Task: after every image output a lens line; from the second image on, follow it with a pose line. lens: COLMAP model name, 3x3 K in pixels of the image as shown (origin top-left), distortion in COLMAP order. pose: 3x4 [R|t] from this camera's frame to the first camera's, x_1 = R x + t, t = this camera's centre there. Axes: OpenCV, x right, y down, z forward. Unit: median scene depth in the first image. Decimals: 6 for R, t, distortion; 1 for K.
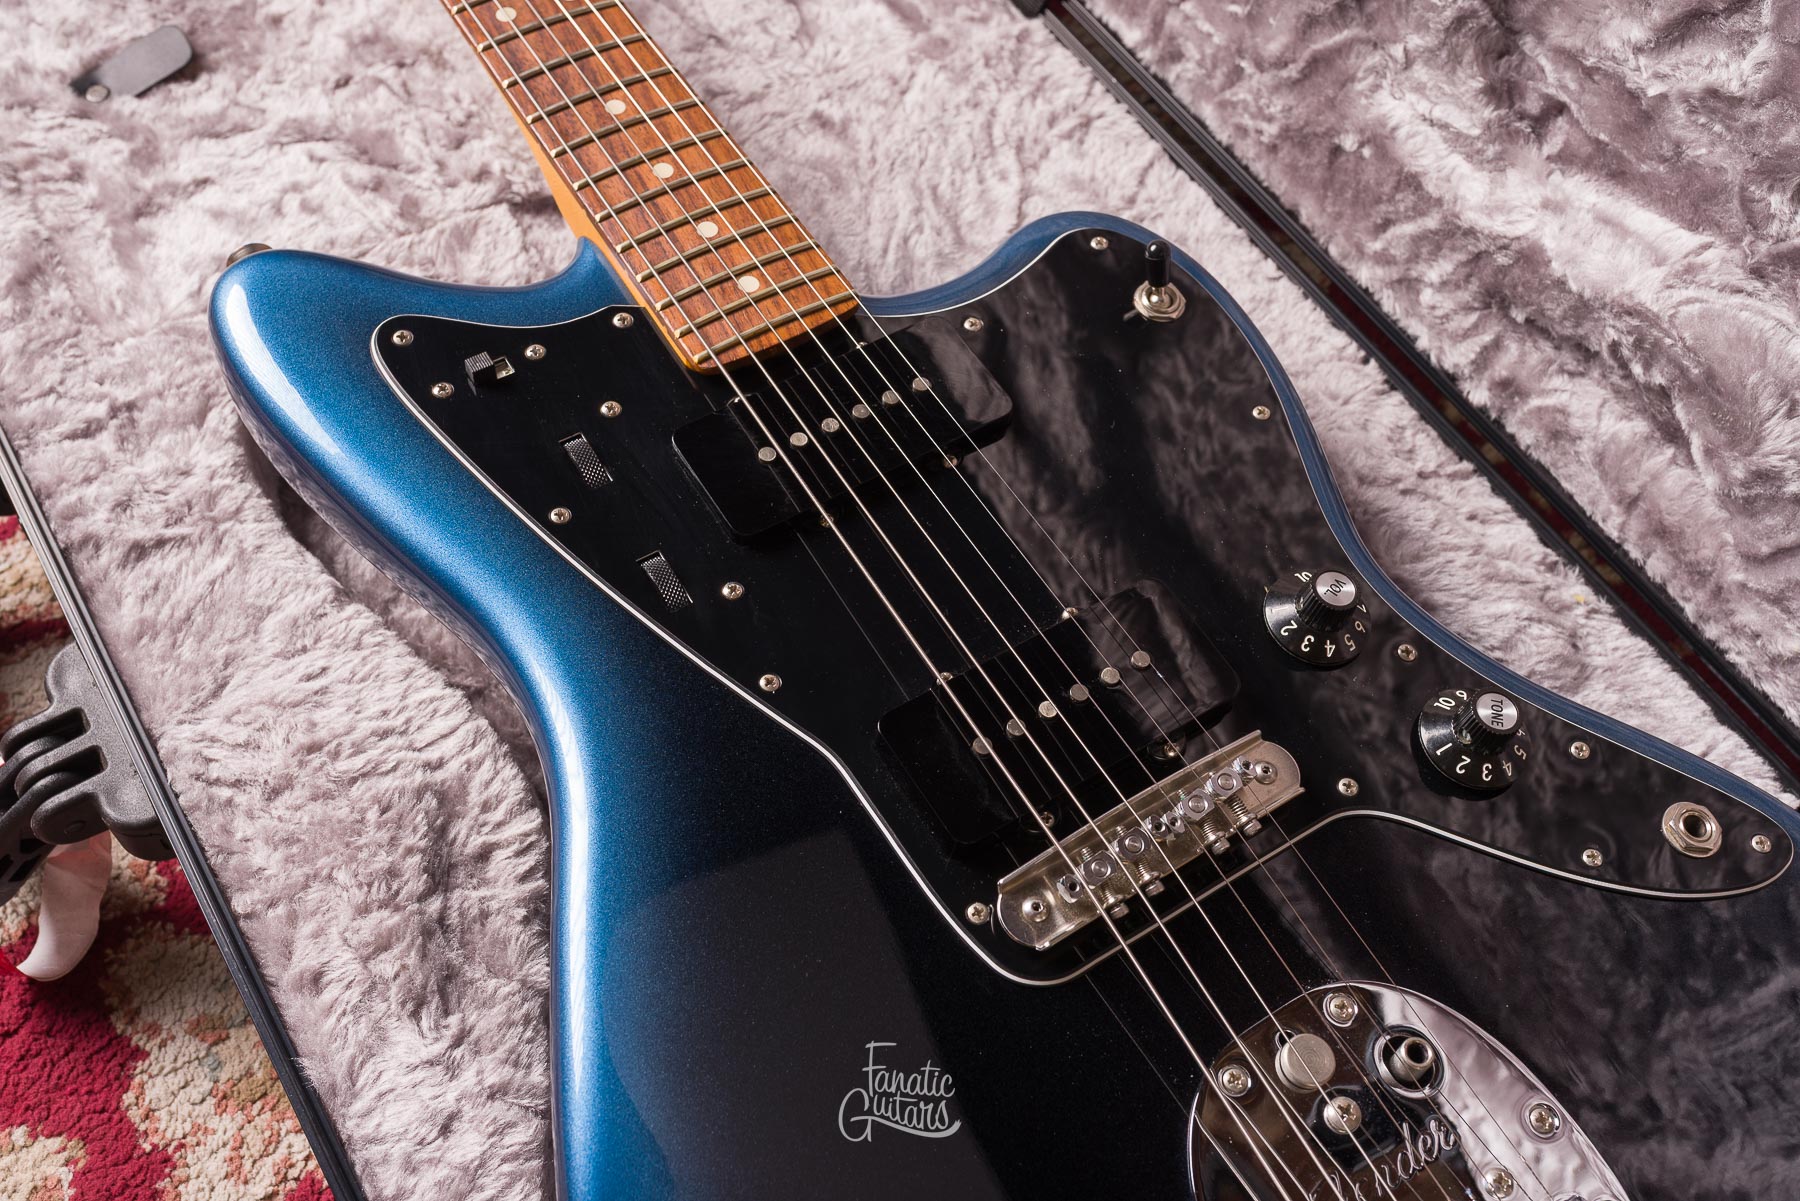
lens RADIAL K [[1761.6, 0, 899.6], [0, 1761.6, 600.0], [0, 0, 1]] dist [0.001369, -0.003361]
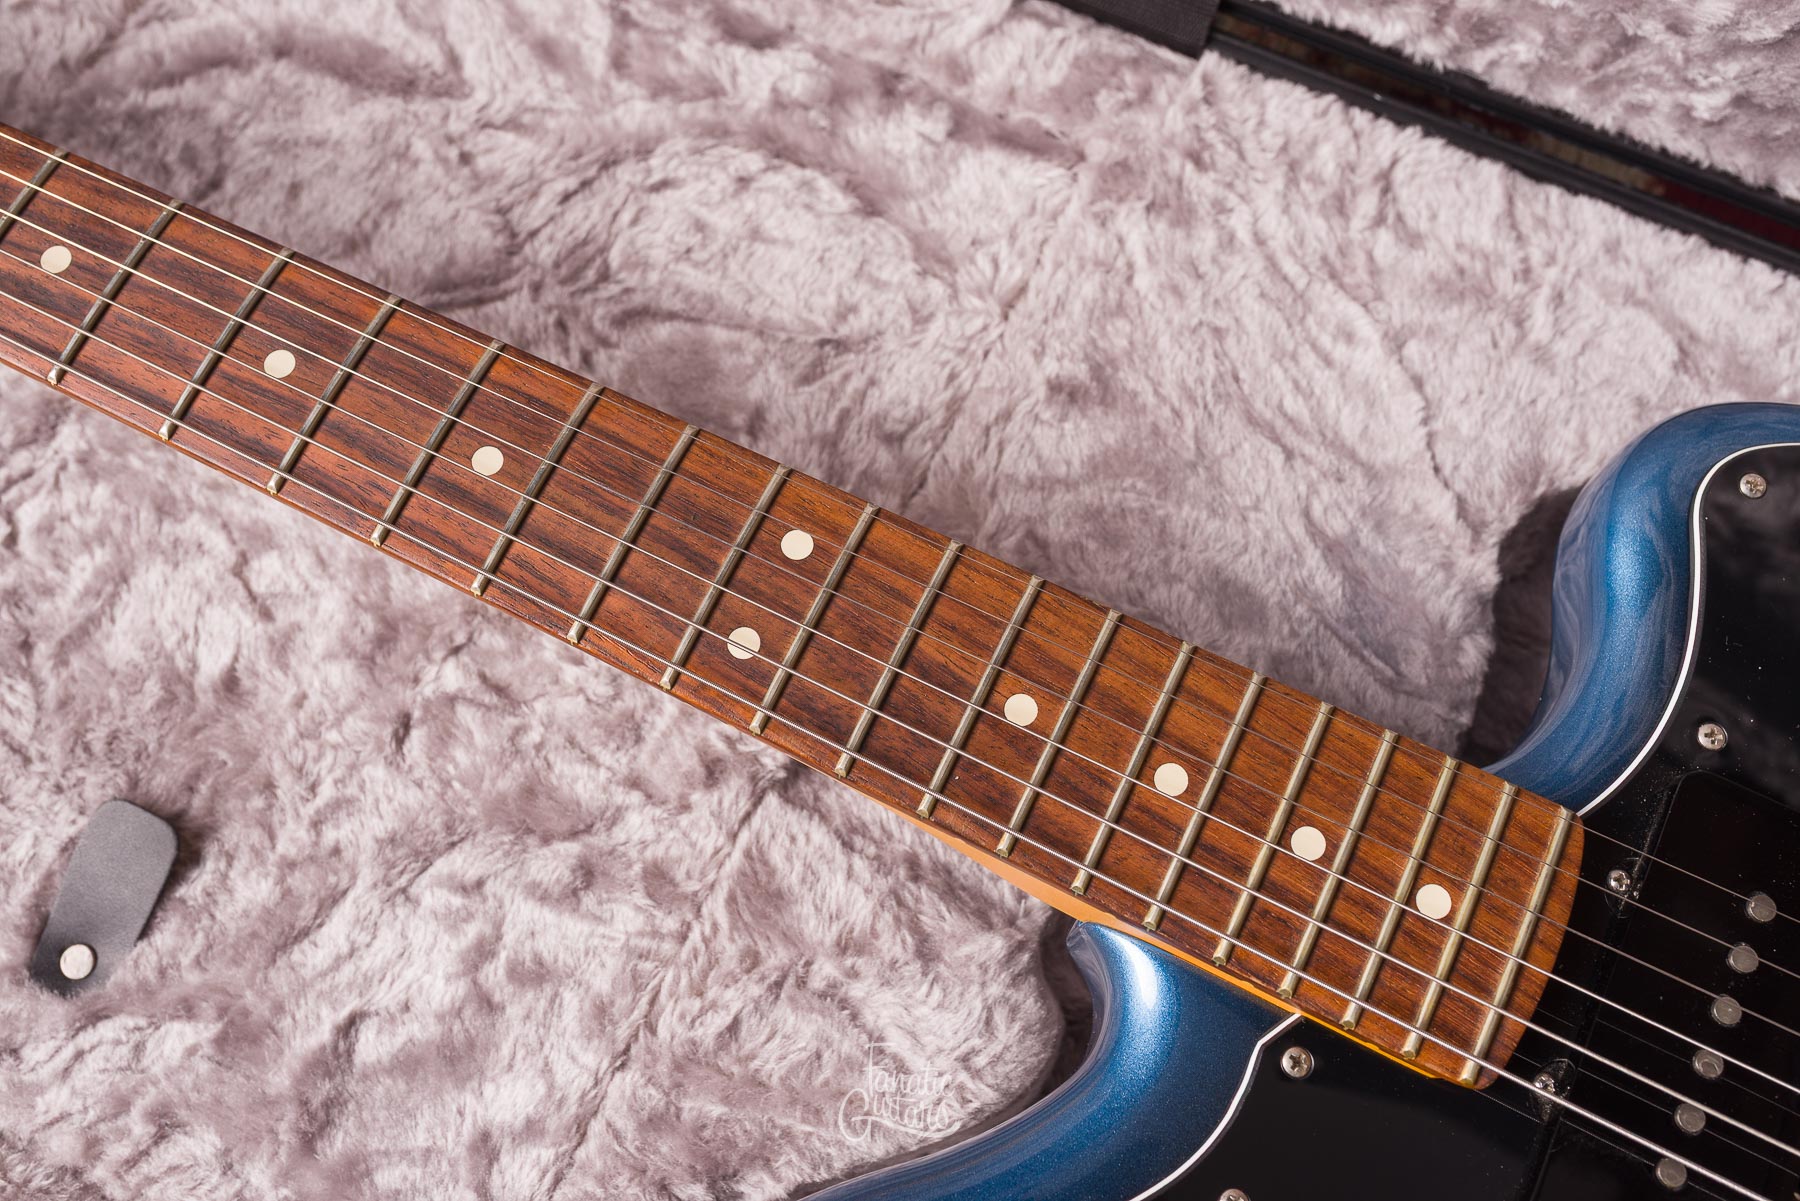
lens RADIAL K [[1792.8, 0, 899.1], [0, 1792.8, 599.0], [0, 0, 1]] dist [0.001864, -0.001637]
pose [[0.851509, -0.519267, 0.072763, -0.225625], [0.486987, 0.834636, 0.257345, -0.497981], [-0.194362, -0.183697, 0.963576, 0.429735]]
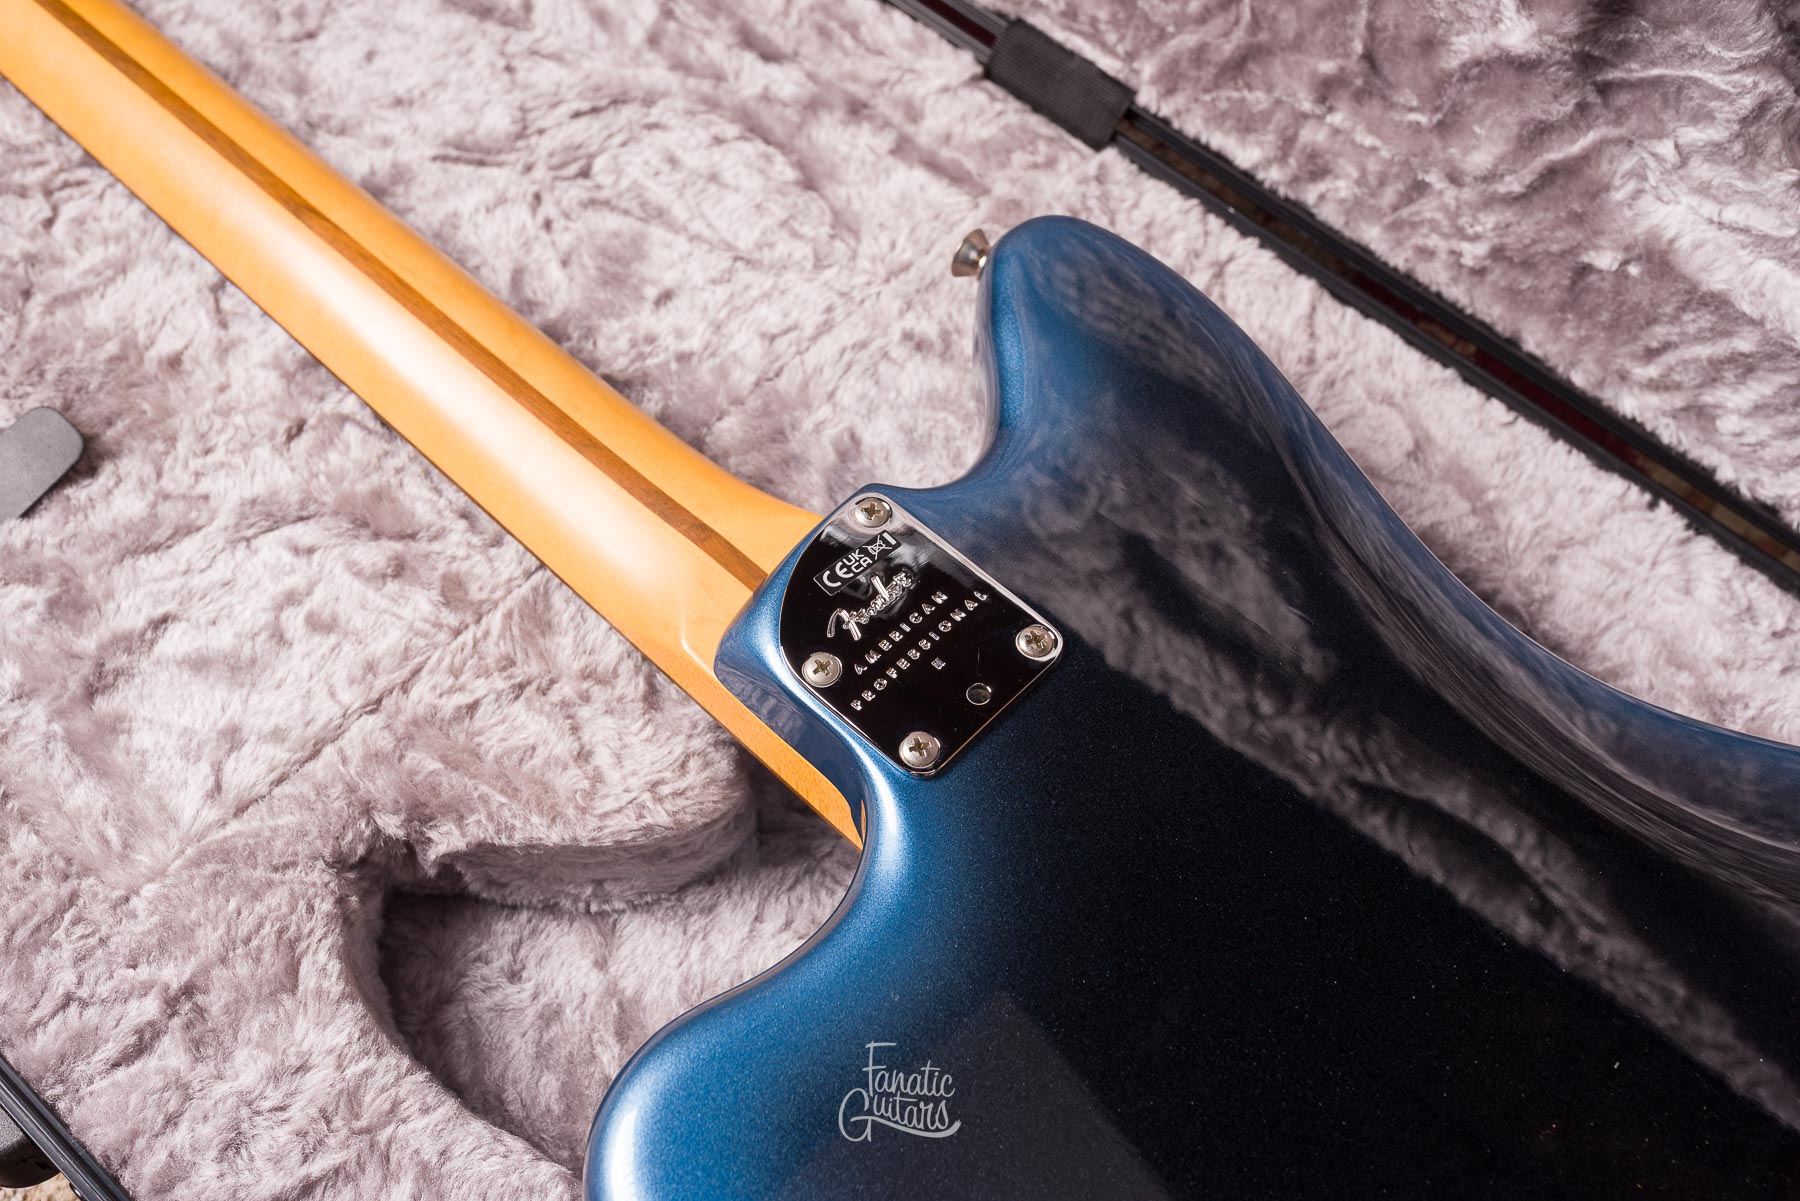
lens RADIAL K [[1778.2, 0, 899.1], [0, 1778.2, 600.7], [0, 0, 1]] dist [0.004451, -0.004322]
pose [[0.960713, -0.236037, 0.146005, -0.237357], [0.231337, 0.971658, 0.048619, -0.242271], [-0.153343, -0.012933, 0.988088, 0.253159]]
